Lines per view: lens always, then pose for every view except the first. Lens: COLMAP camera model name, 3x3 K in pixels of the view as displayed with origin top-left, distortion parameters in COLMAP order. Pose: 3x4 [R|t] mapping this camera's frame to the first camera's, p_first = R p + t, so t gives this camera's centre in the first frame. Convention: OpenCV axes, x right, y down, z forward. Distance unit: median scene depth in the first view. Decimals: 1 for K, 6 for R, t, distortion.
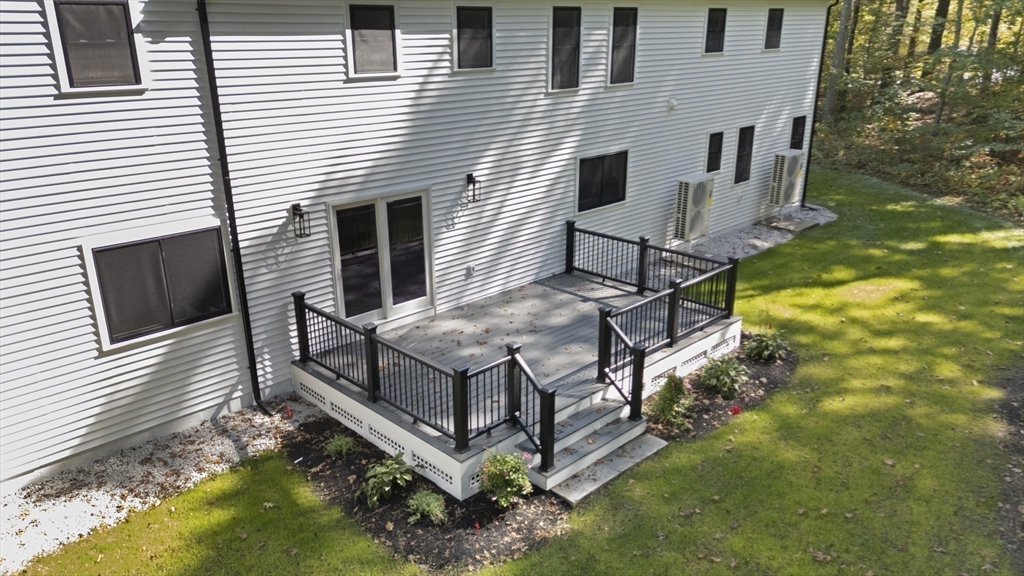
lens RADIAL K [[741.3, 0, 512.0], [0, 741.3, 288.0], [0, 0, 1]] dist [0.083153, -0.093234]
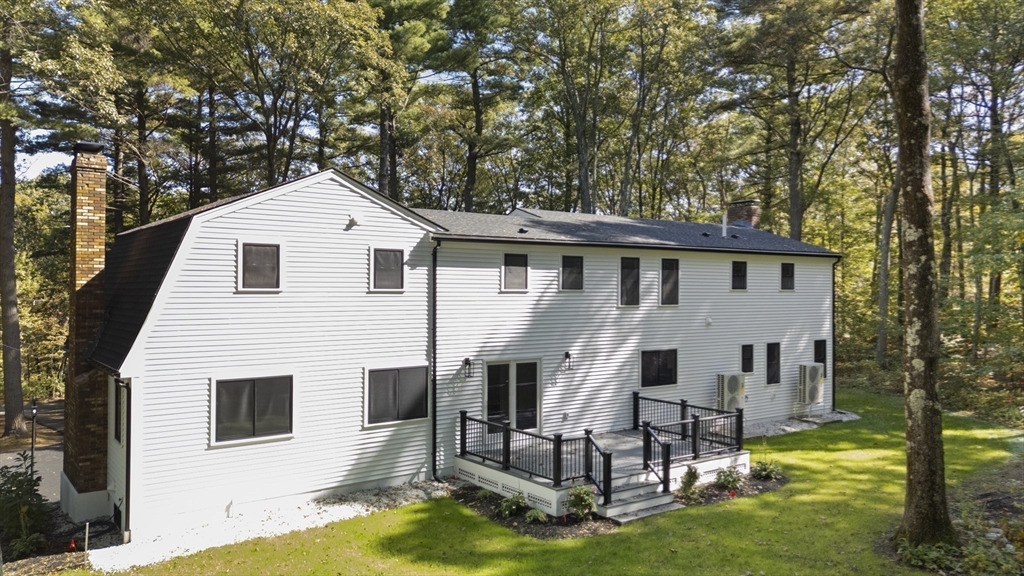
lens RADIAL K [[741.3, 0, 512.0], [0, 741.3, 288.0], [0, 0, 1]] dist [0.083153, -0.093234]
pose [[0.990305, 0.008264, -0.138663, 0.054234], [-0.054096, 0.942366, -0.330181, 0.296746], [0.127942, 0.334481, 0.933677, -0.657401]]
